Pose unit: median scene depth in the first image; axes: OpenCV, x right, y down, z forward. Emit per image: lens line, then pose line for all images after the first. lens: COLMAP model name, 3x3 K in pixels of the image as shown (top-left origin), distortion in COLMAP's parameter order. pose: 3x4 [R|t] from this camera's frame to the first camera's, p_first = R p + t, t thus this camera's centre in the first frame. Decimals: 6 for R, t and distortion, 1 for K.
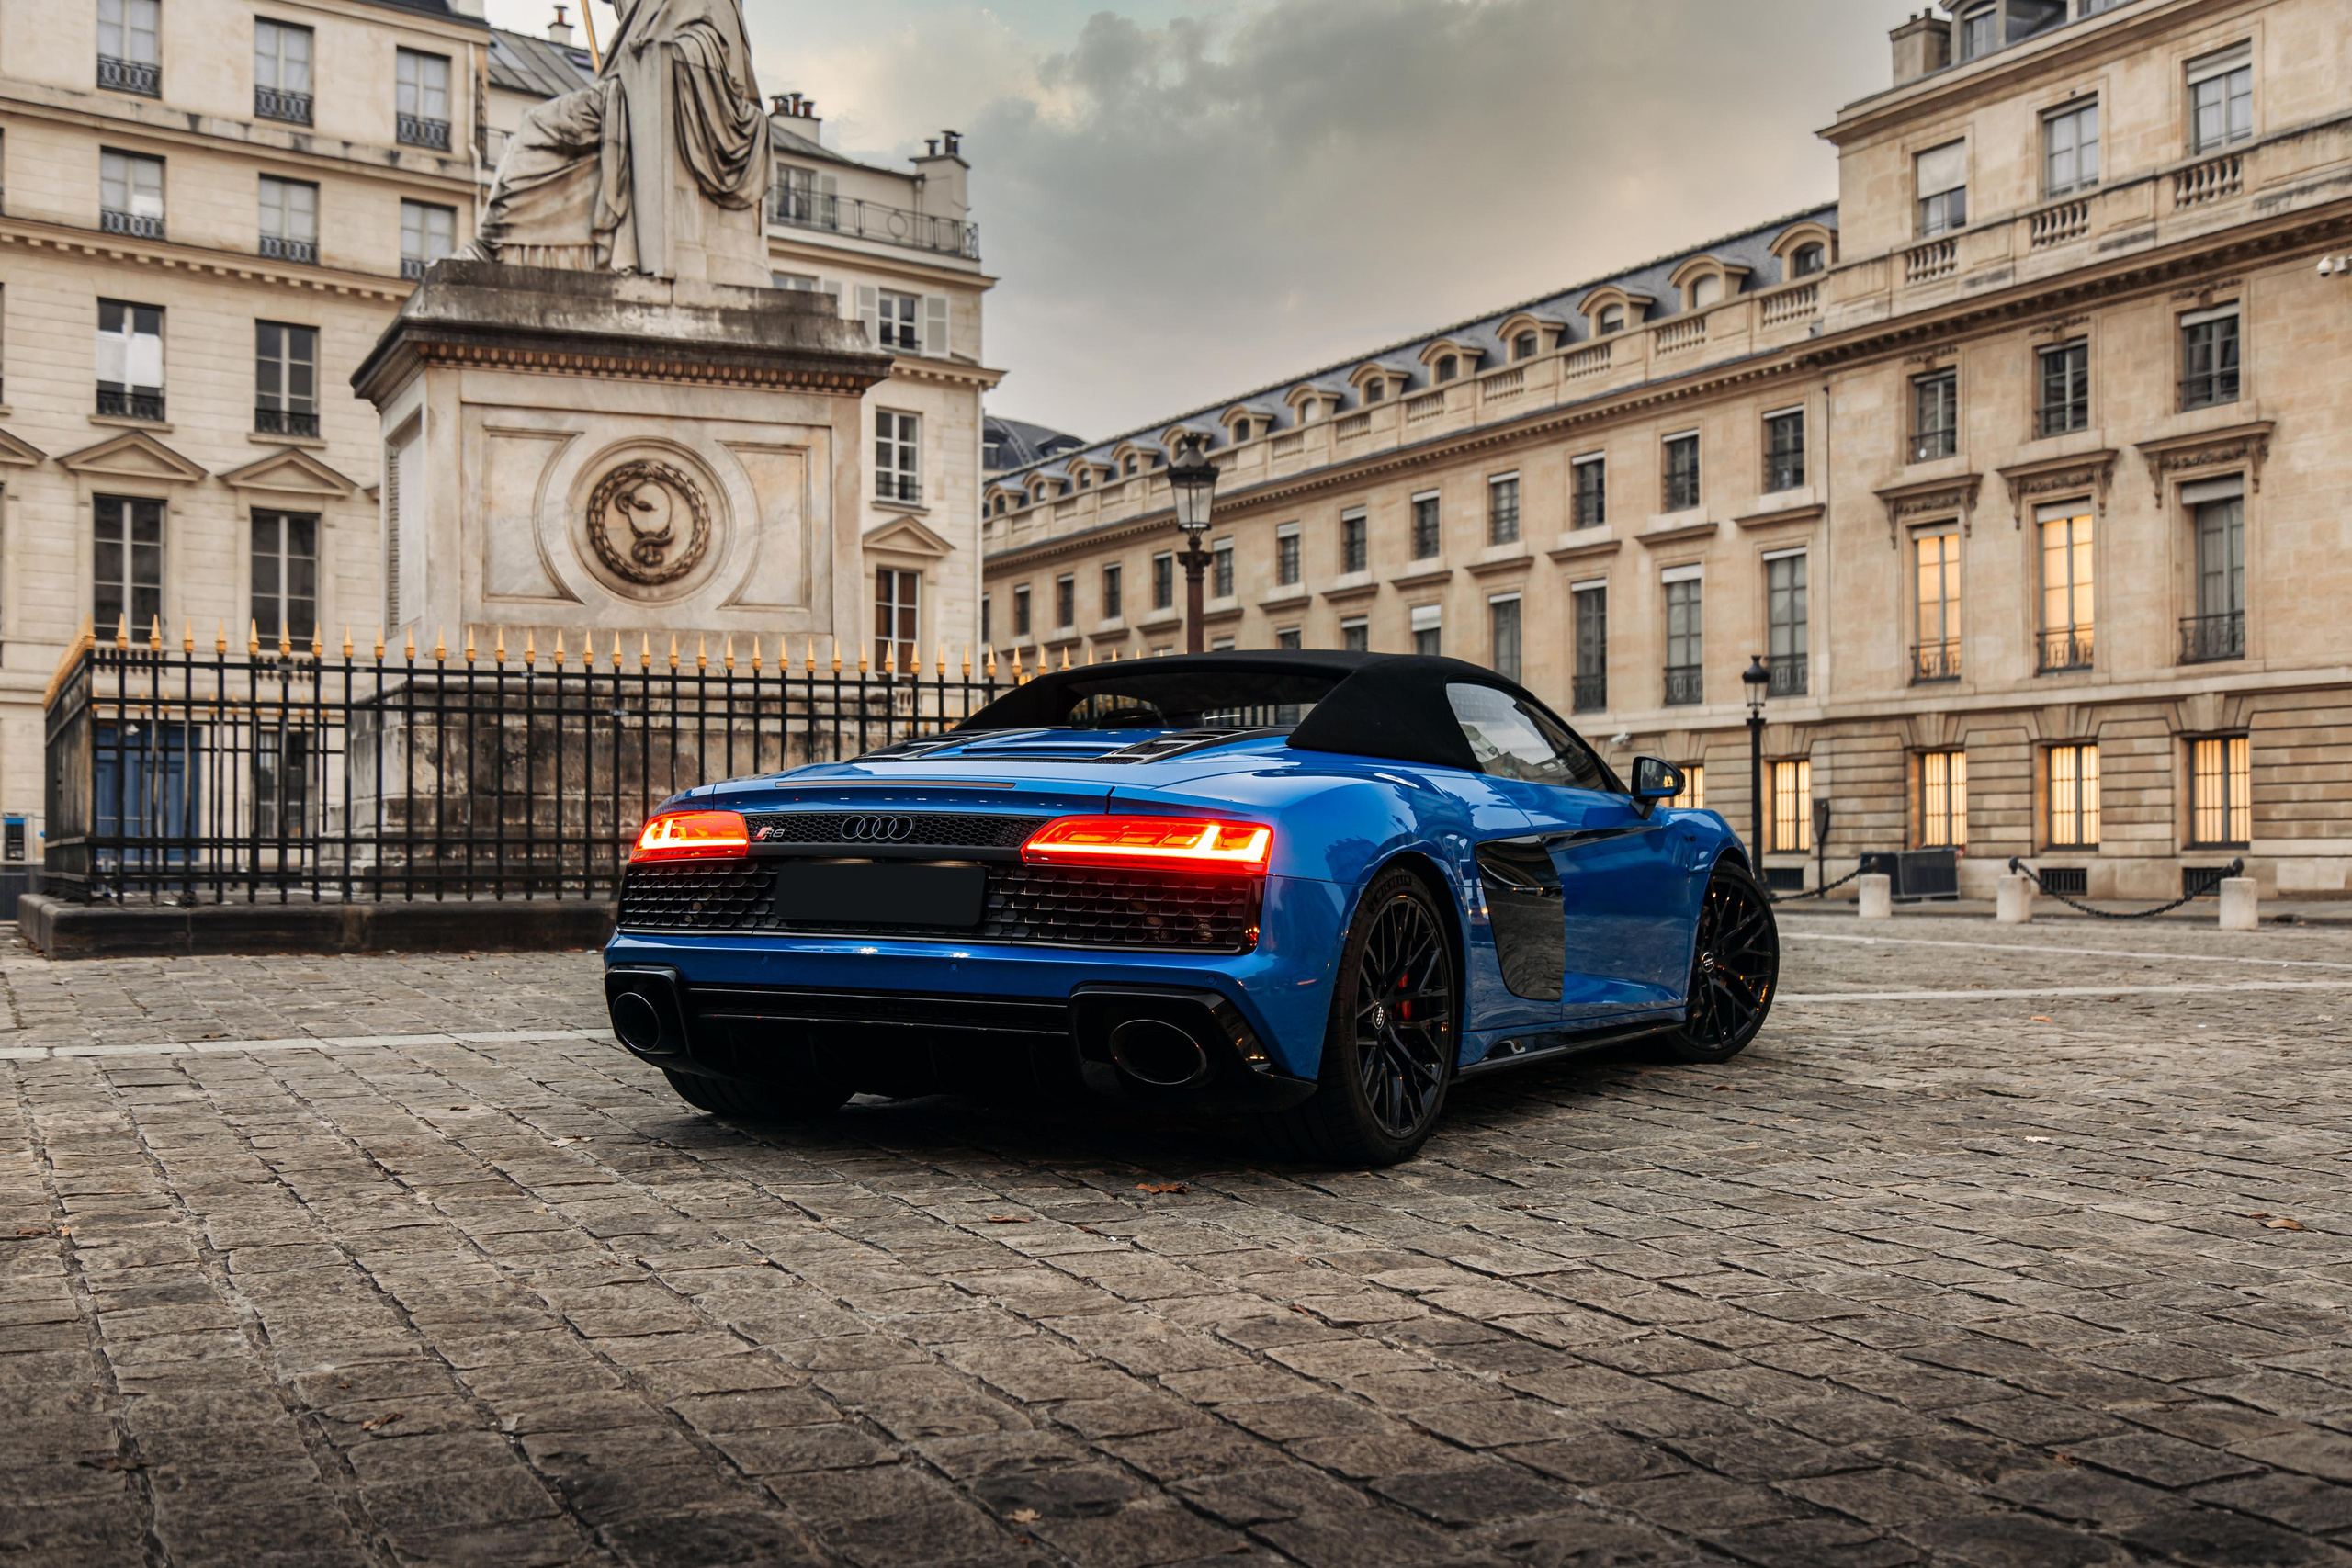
lens RADIAL K [[2635.8, 0, 1174.8], [0, 2635.8, 826.1], [0, 0, 1]] dist [0.012369, -0.002771]
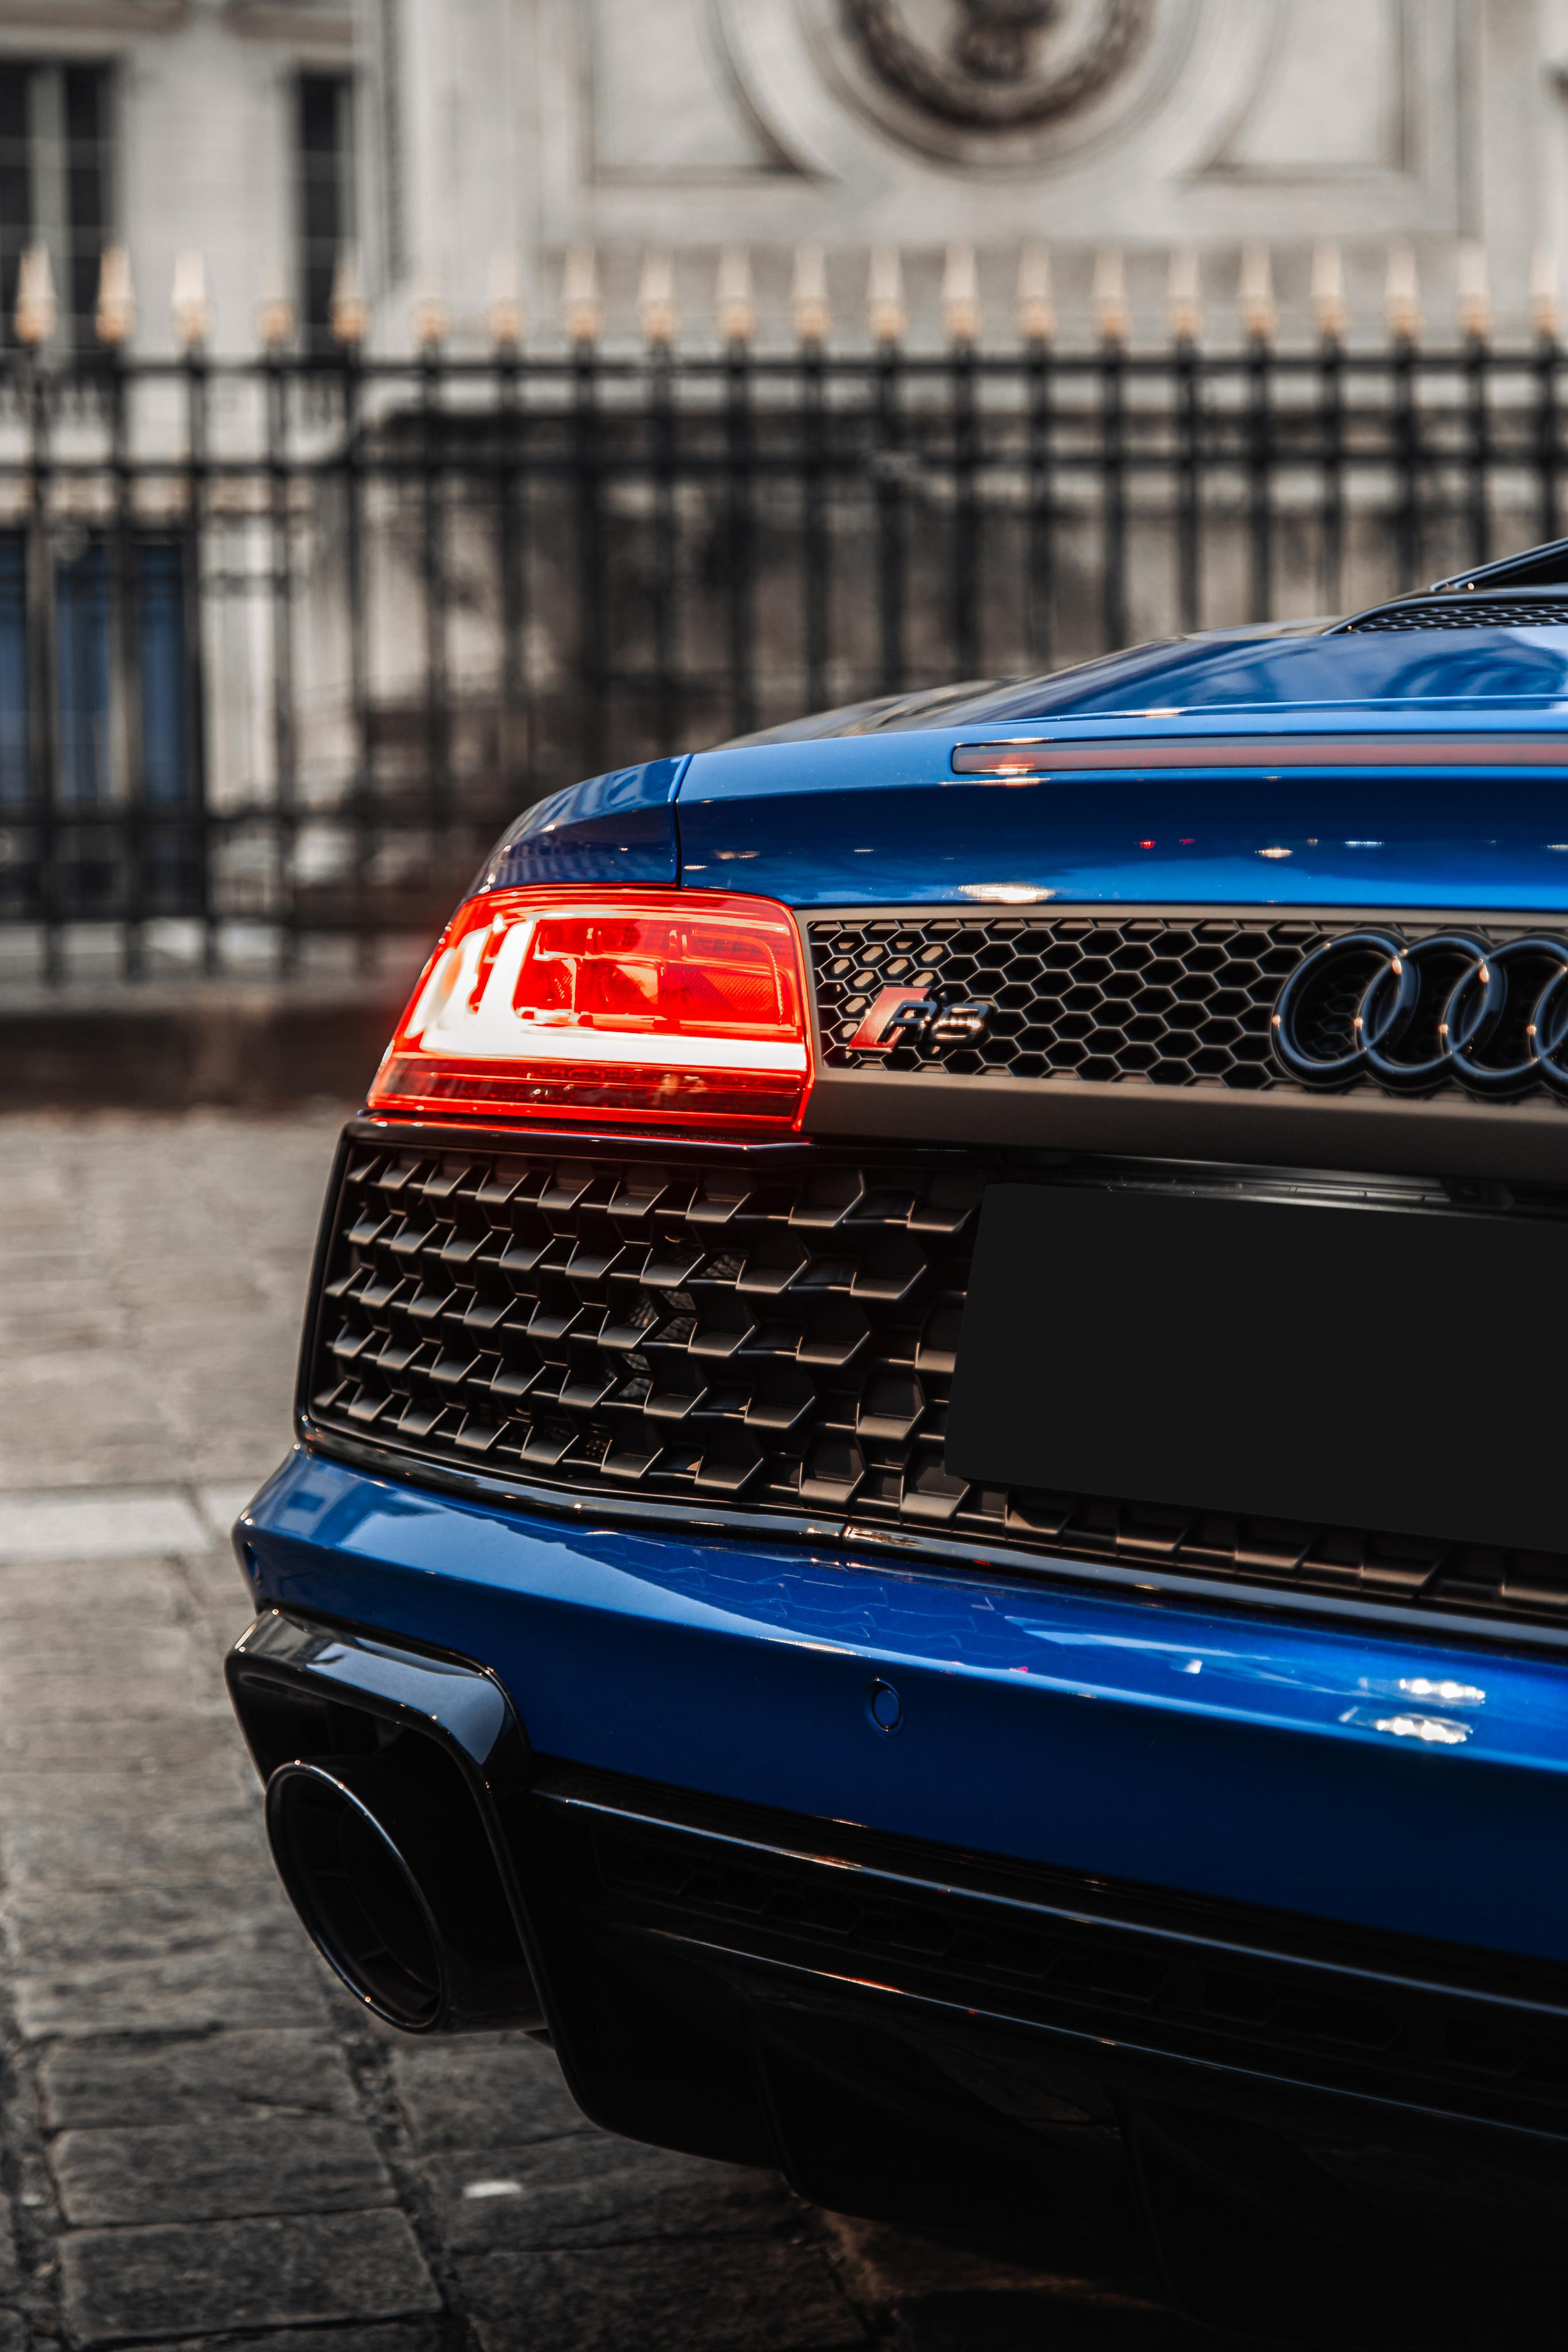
lens RADIAL K [[5535.6, 0, 784.0], [0, 5535.6, 1176.0], [0, 0, 1]] dist [0.027245, 0.125580]
pose [[0.965979, 0.004194, -0.258587, -0.022476], [0.017574, 0.996493, 0.081810, -0.007107], [0.258023, -0.083571, 0.962518, 0.230796]]
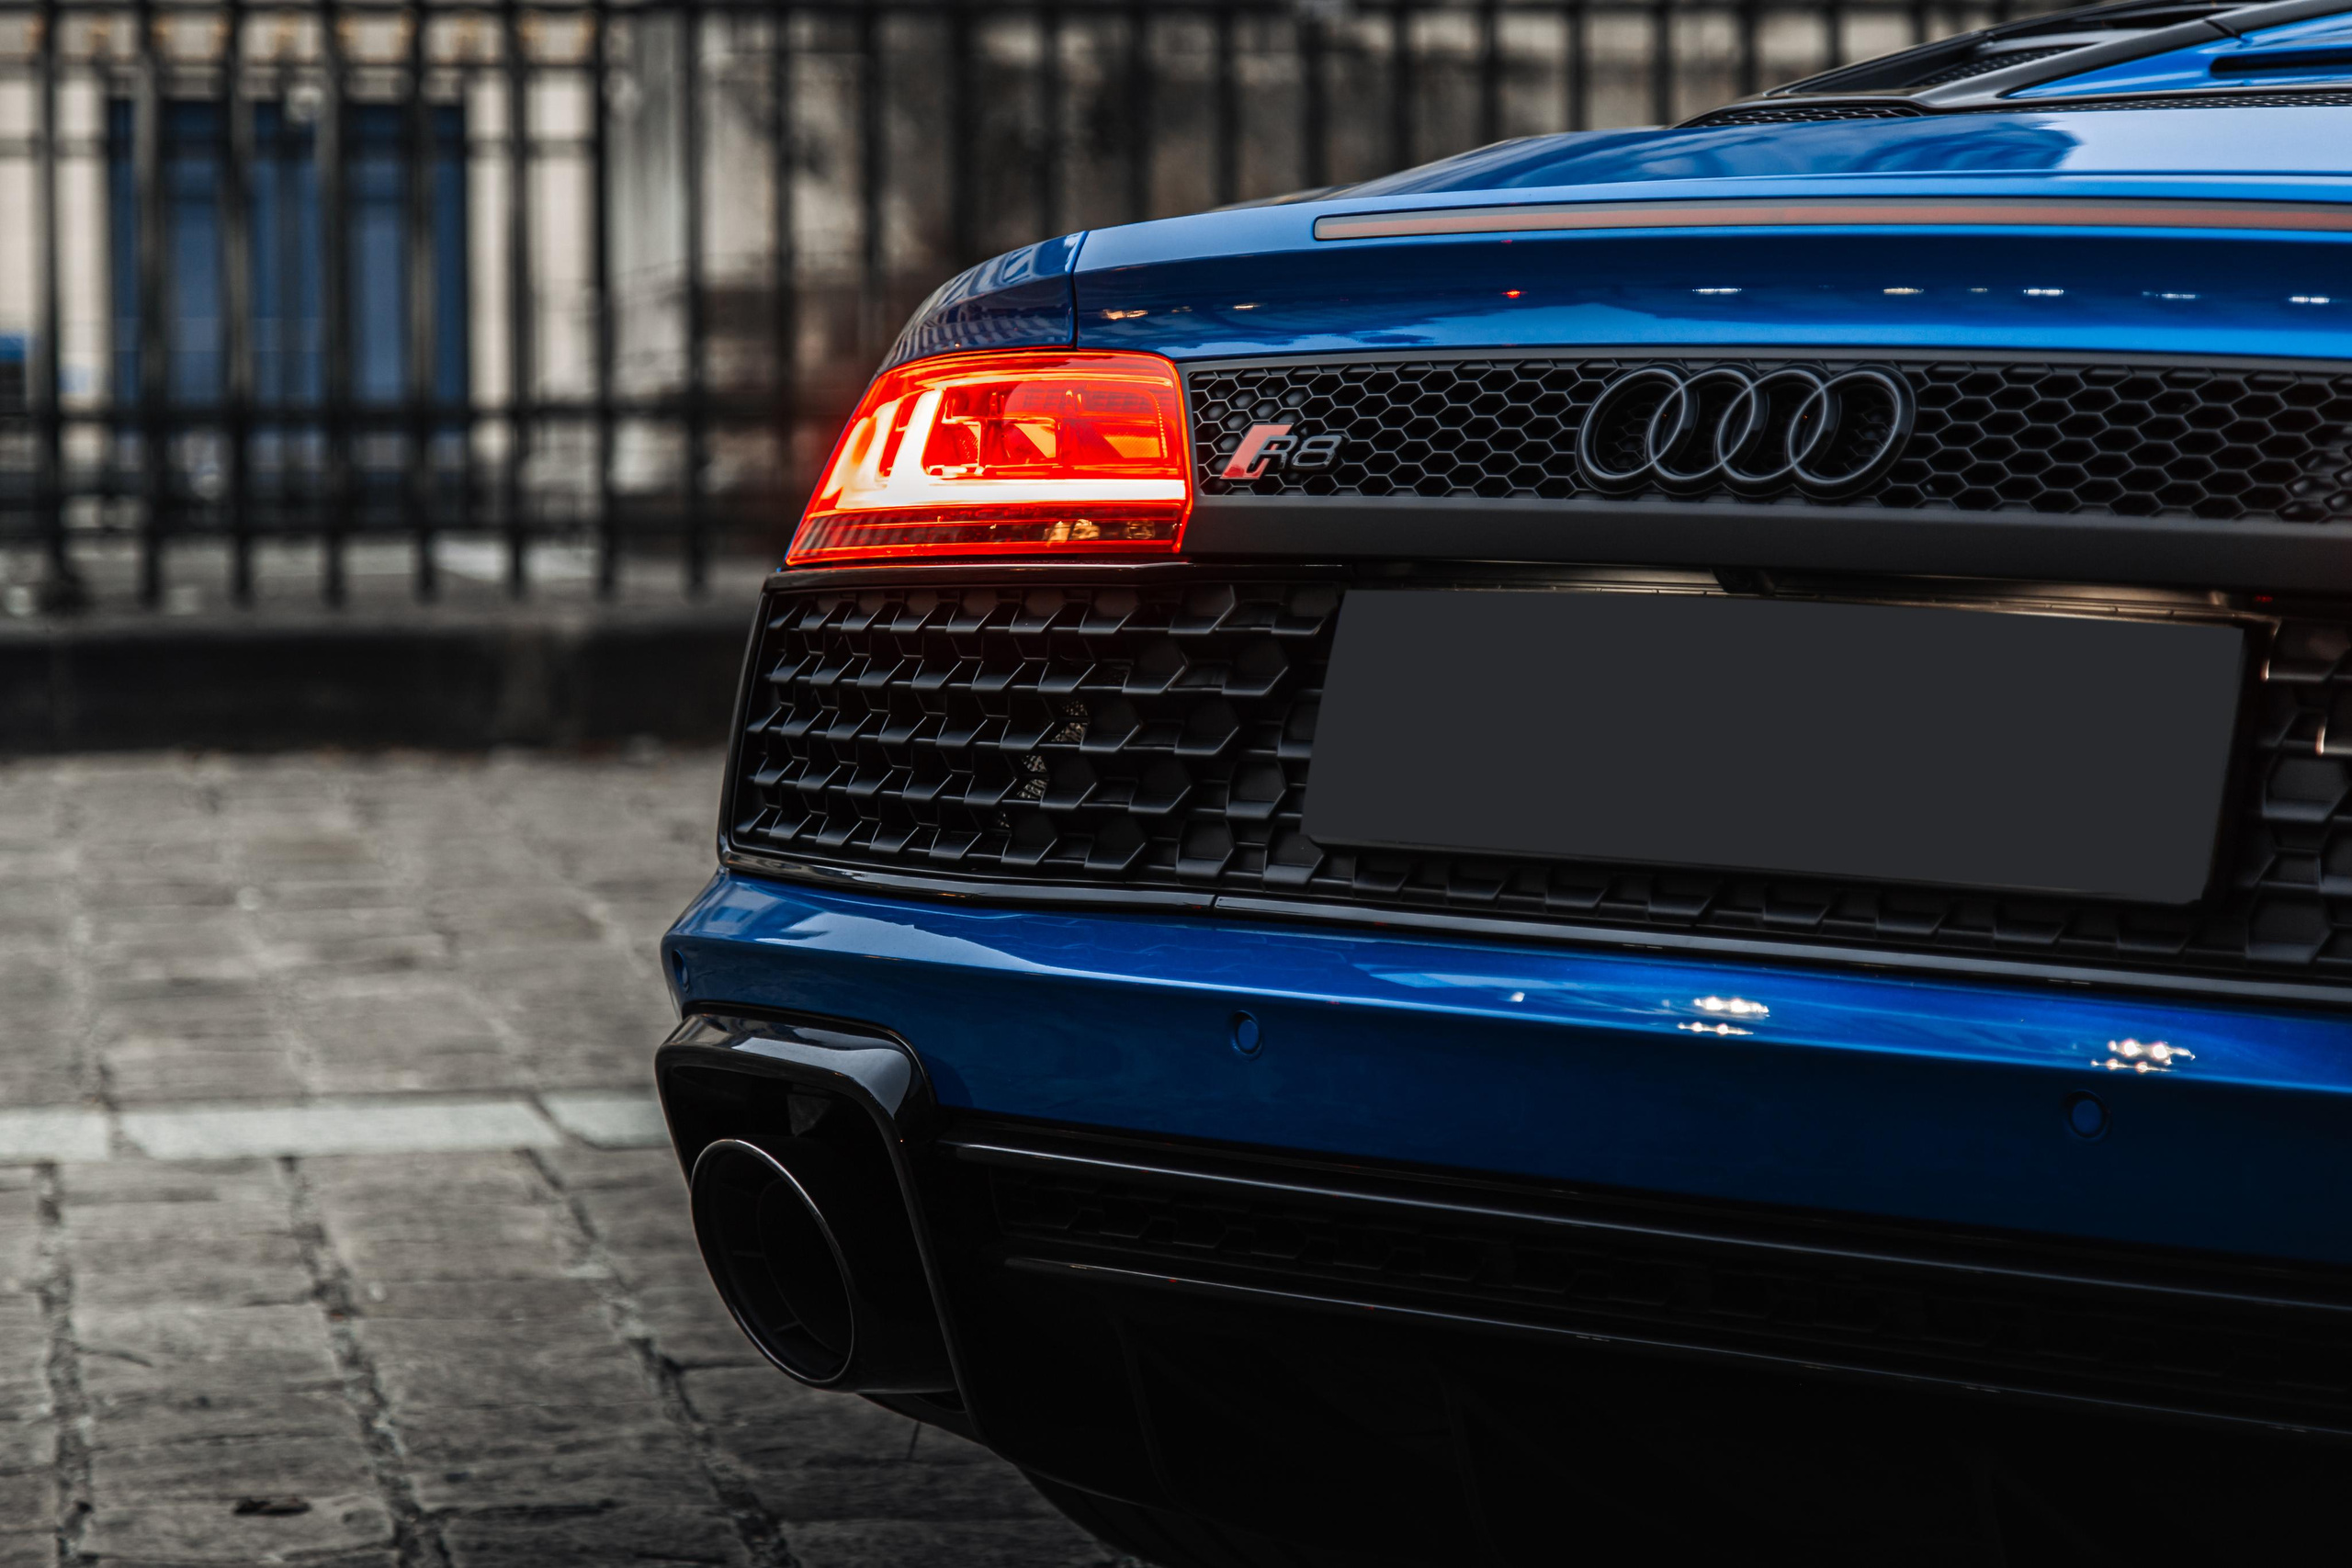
lens RADIAL K [[6941.4, 0, 1176.0], [0, 6941.4, 784.0], [0, 0, 1]] dist [0.055863, 0.022357]
pose [[0.965437, 0.007696, -0.260525, -0.004310], [0.009295, 0.997912, 0.063923, -0.002530], [0.260473, -0.064136, 0.963349, 0.165698]]
